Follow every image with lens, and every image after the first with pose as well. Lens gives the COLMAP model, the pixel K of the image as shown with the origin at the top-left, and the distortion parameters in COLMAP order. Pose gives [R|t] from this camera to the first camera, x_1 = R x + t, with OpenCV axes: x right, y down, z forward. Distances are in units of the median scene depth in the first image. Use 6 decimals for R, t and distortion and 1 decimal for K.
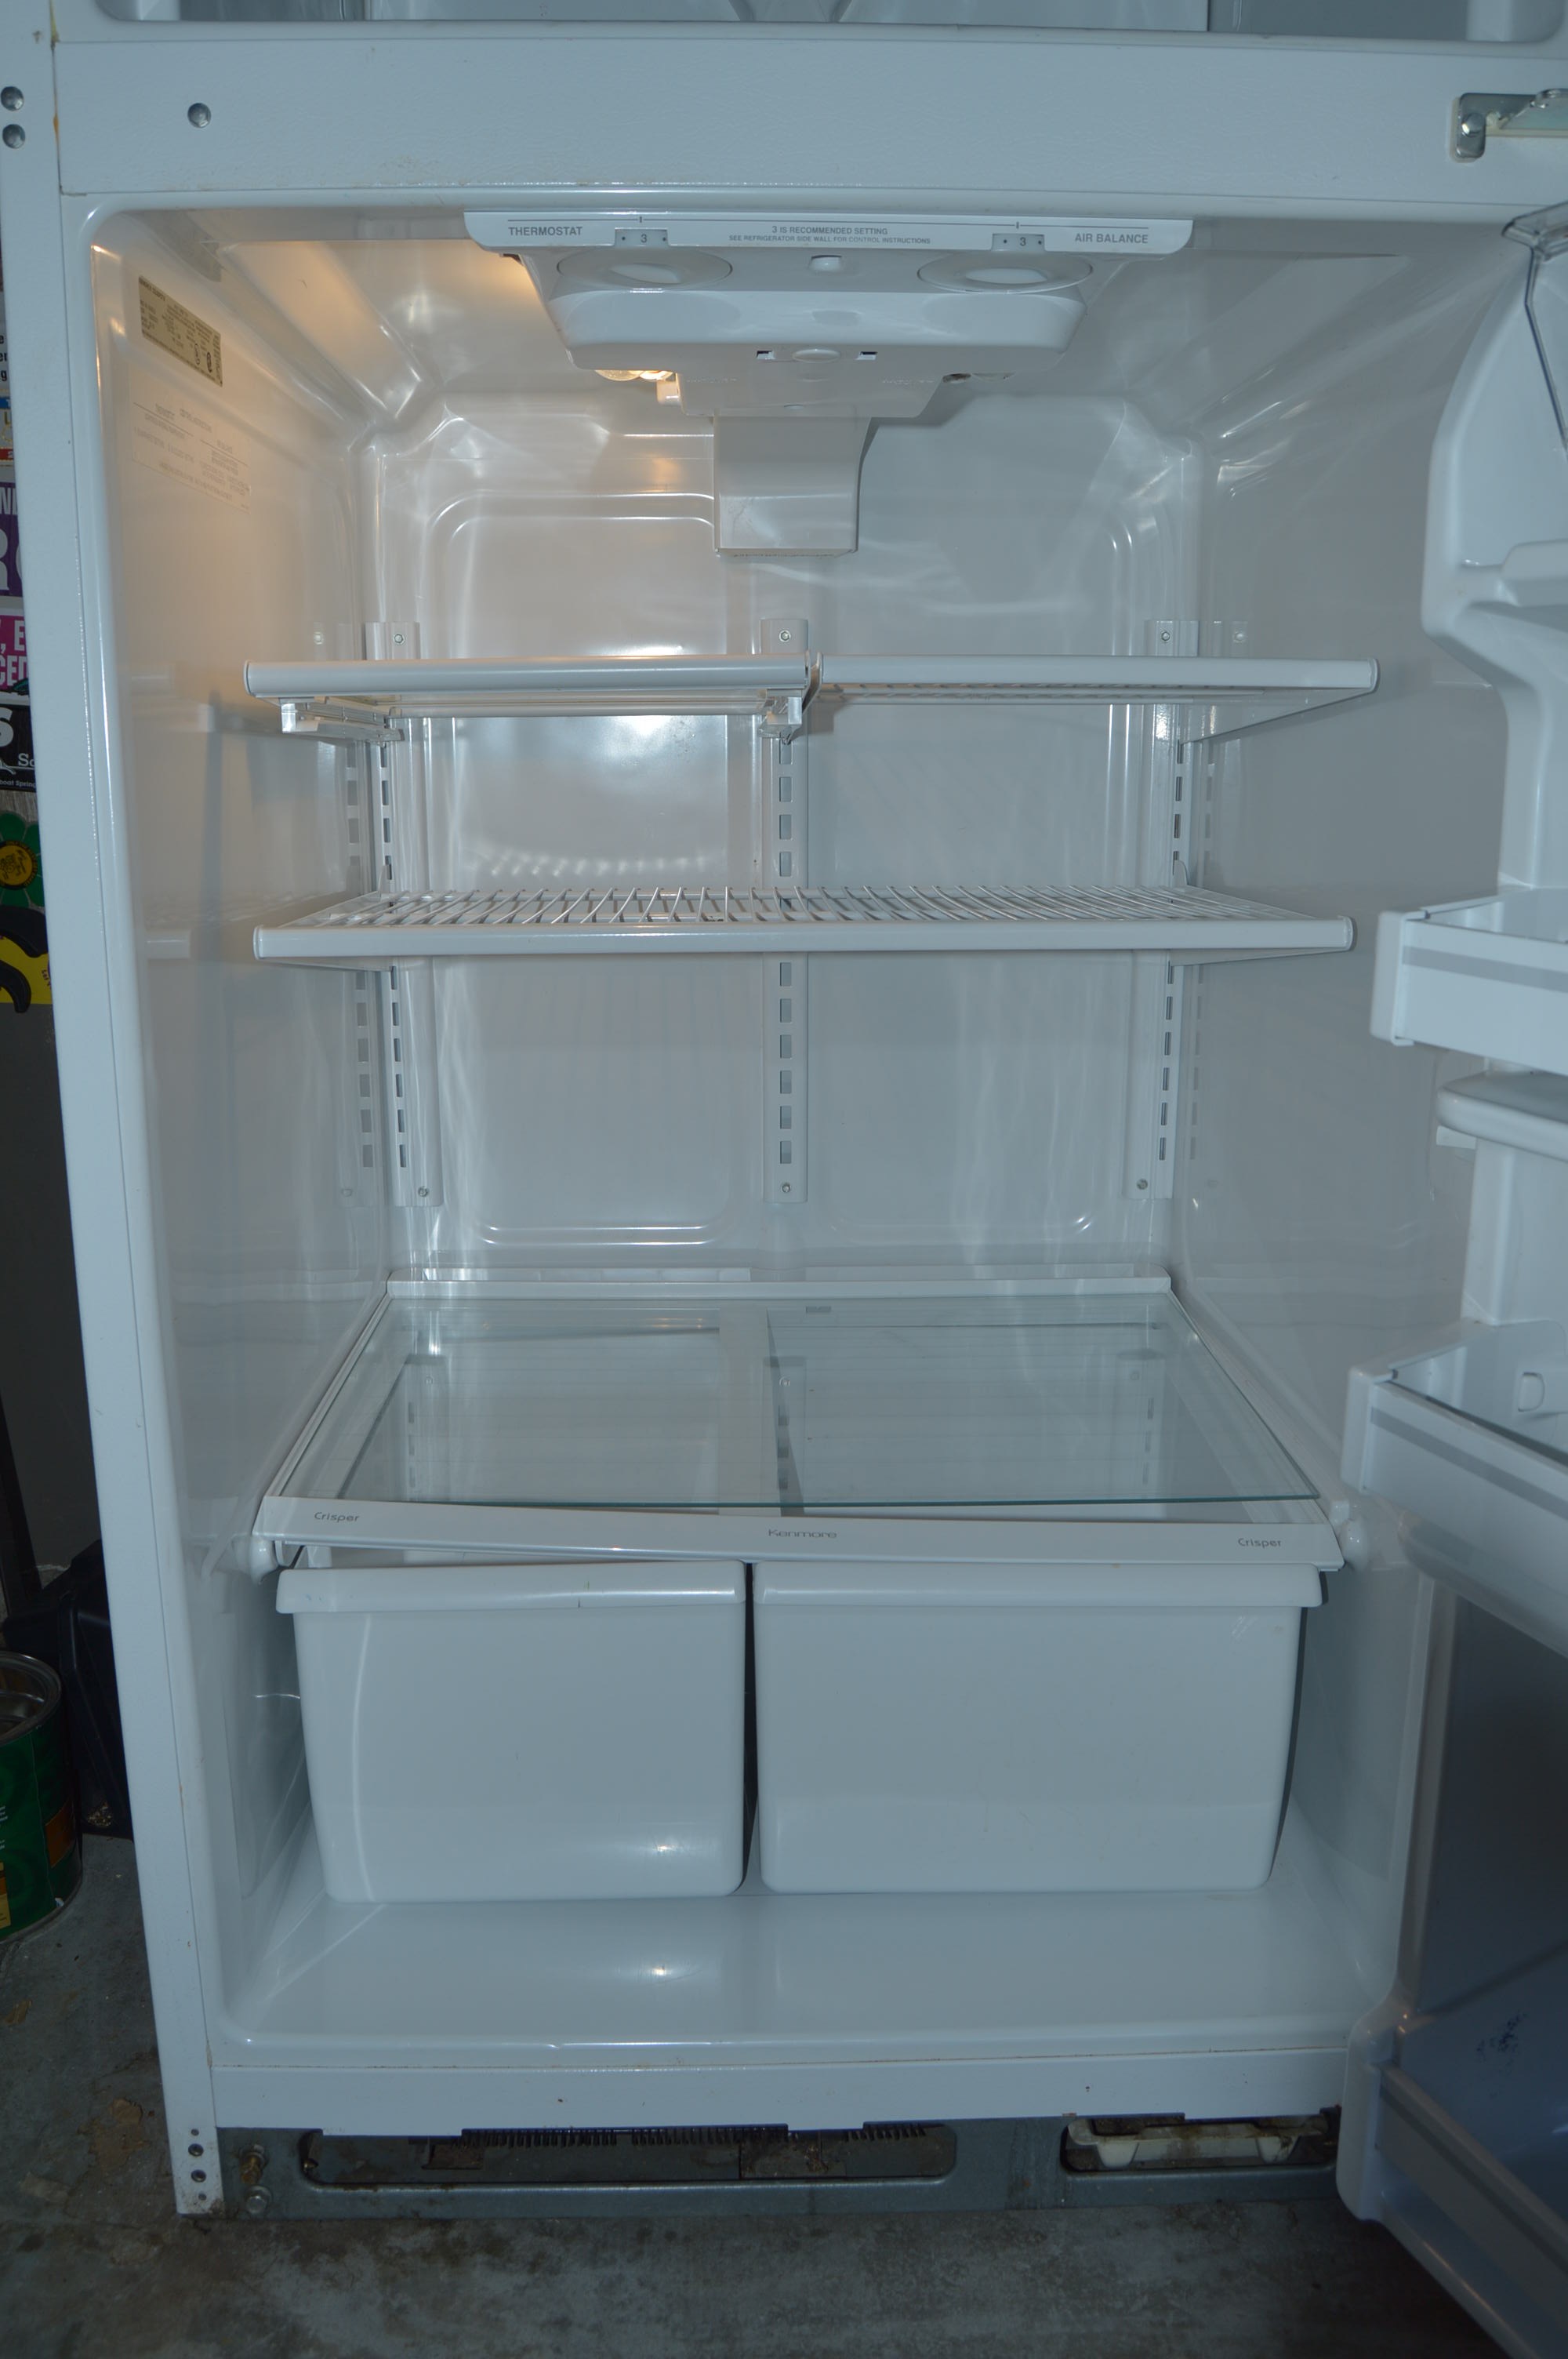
lens RADIAL K [[1875.7, 0, 784.0], [0, 1875.7, 1179.5], [0, 0, 1]] dist [-0.081740, 0.003571]
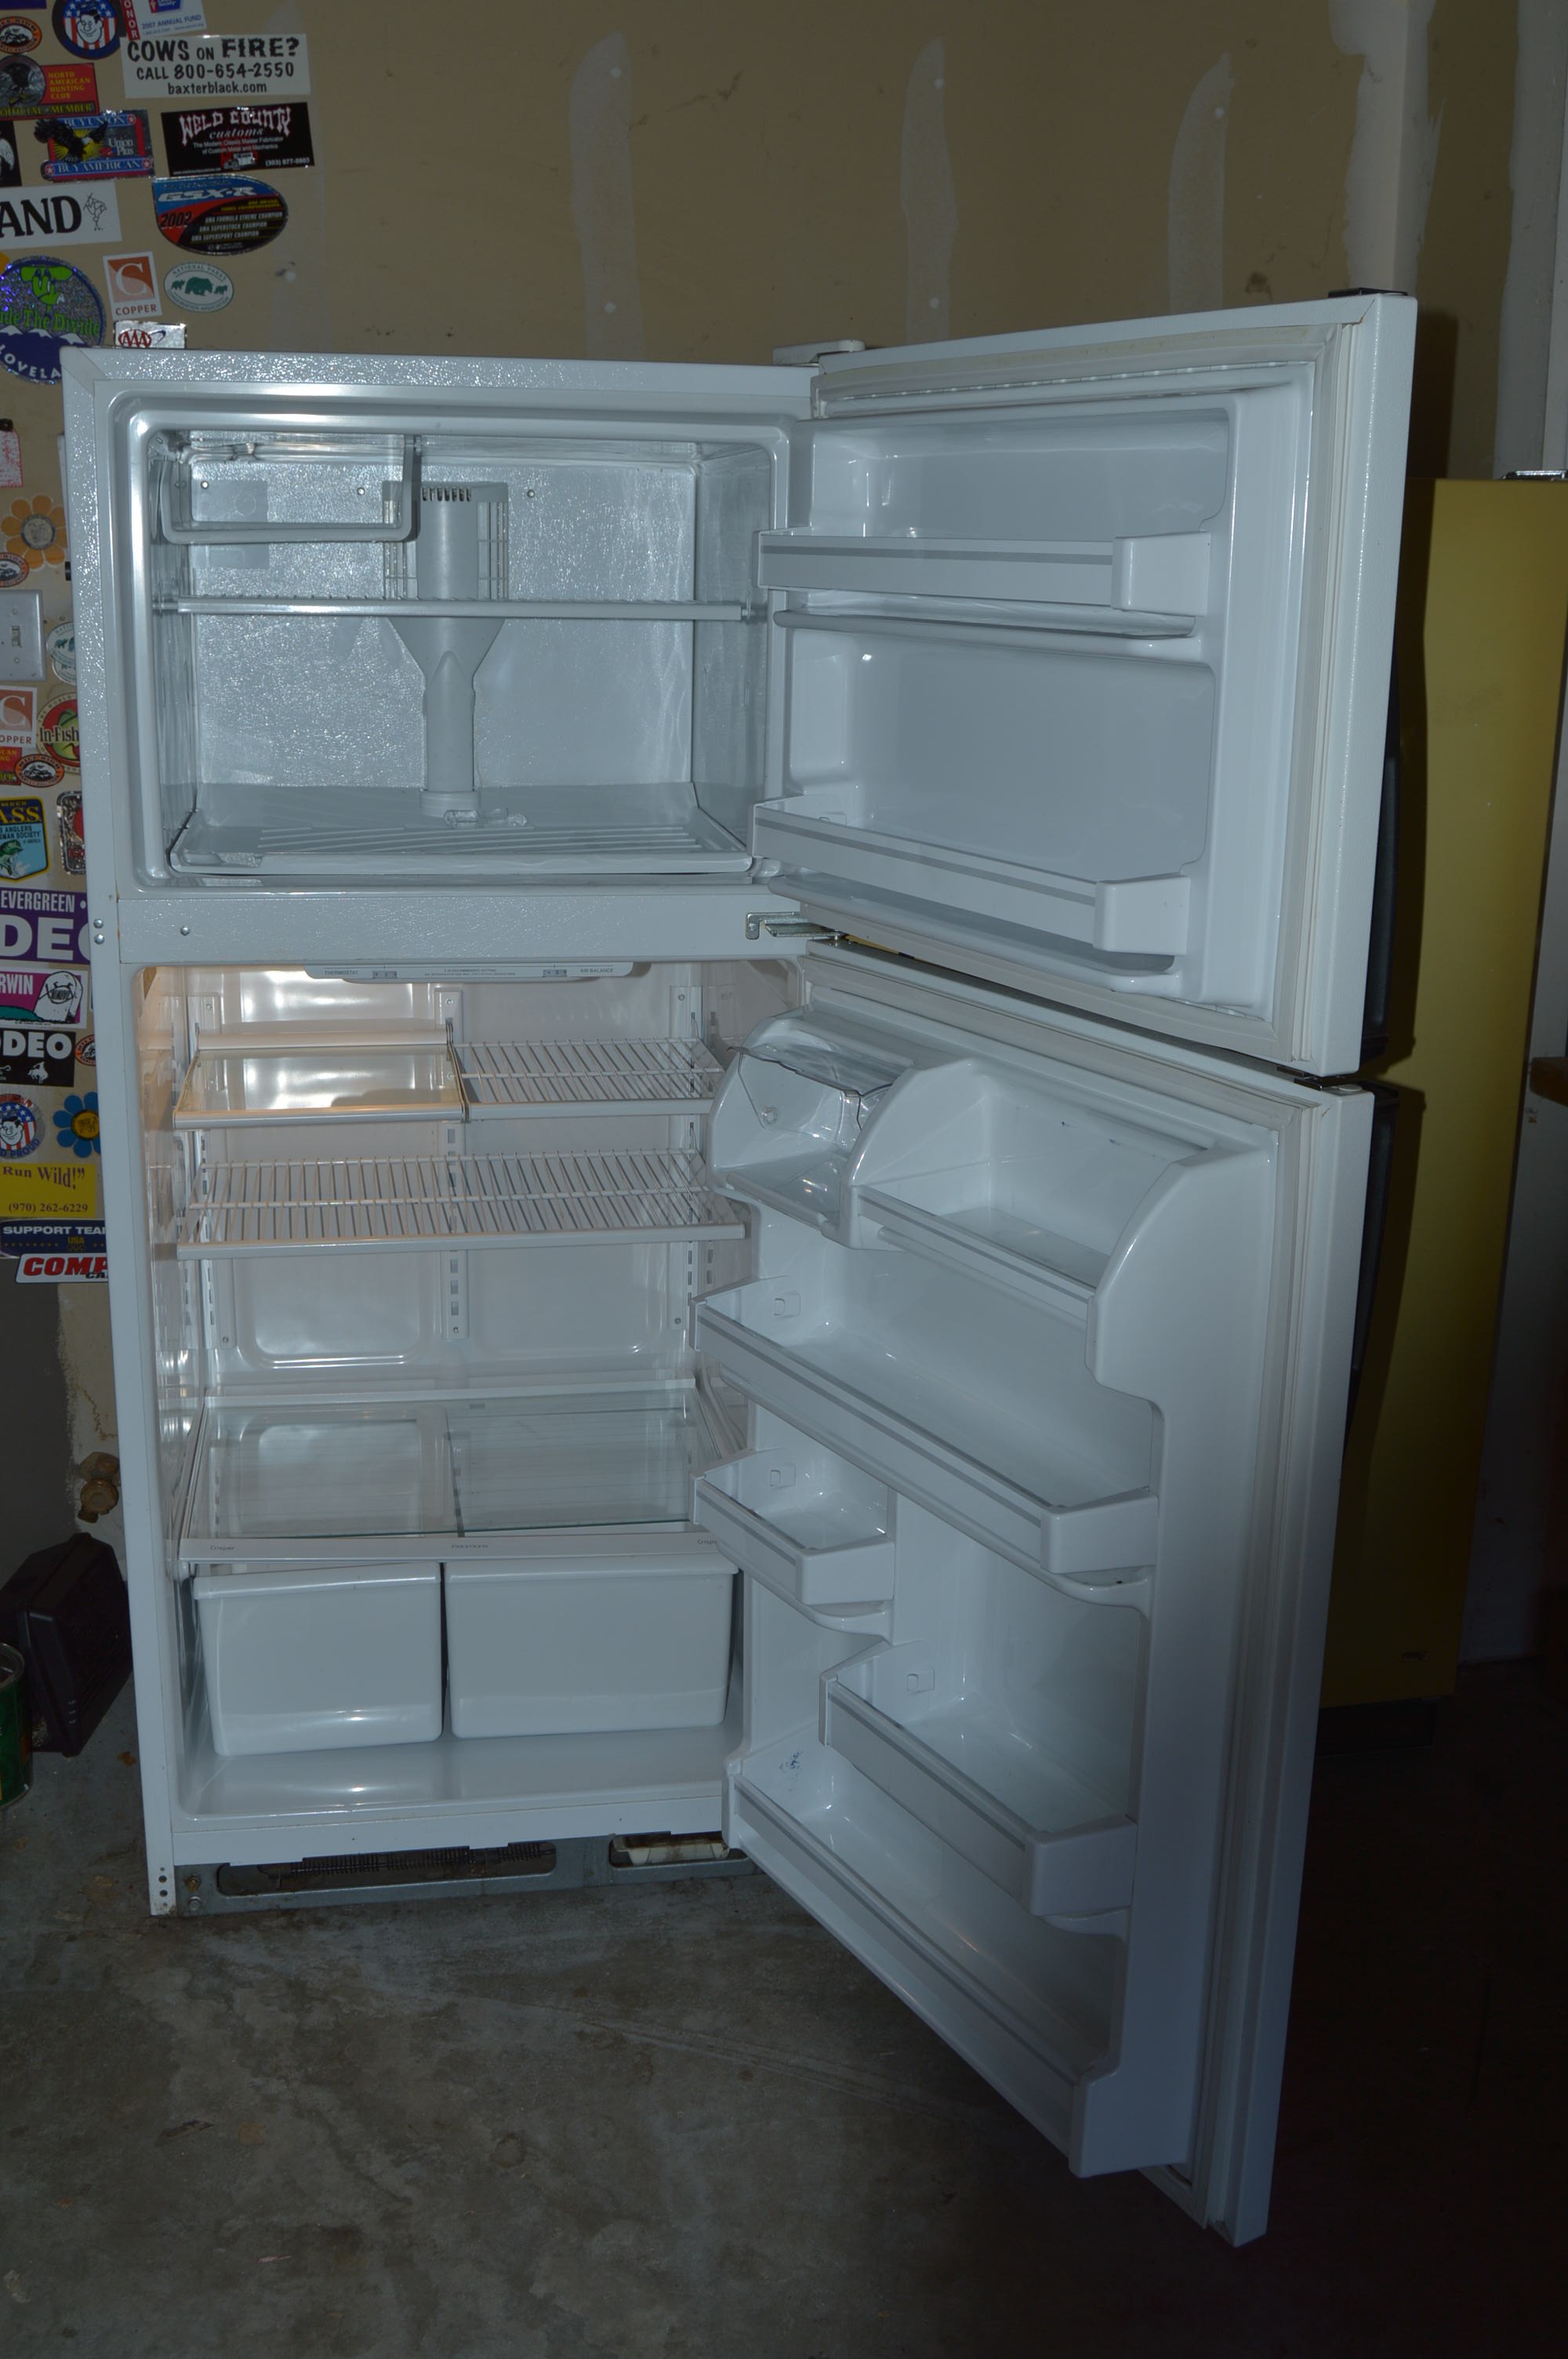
lens RADIAL K [[2358.8, 0, 784.0], [0, 2358.8, 1179.5], [0, 0, 1]] dist [-0.048775, -0.000909]
pose [[0.989441, -0.020238, 0.143519, -0.011157], [0.014408, 0.999033, 0.041544, -0.298396], [-0.144221, -0.039038, 0.988775, -1.502051]]
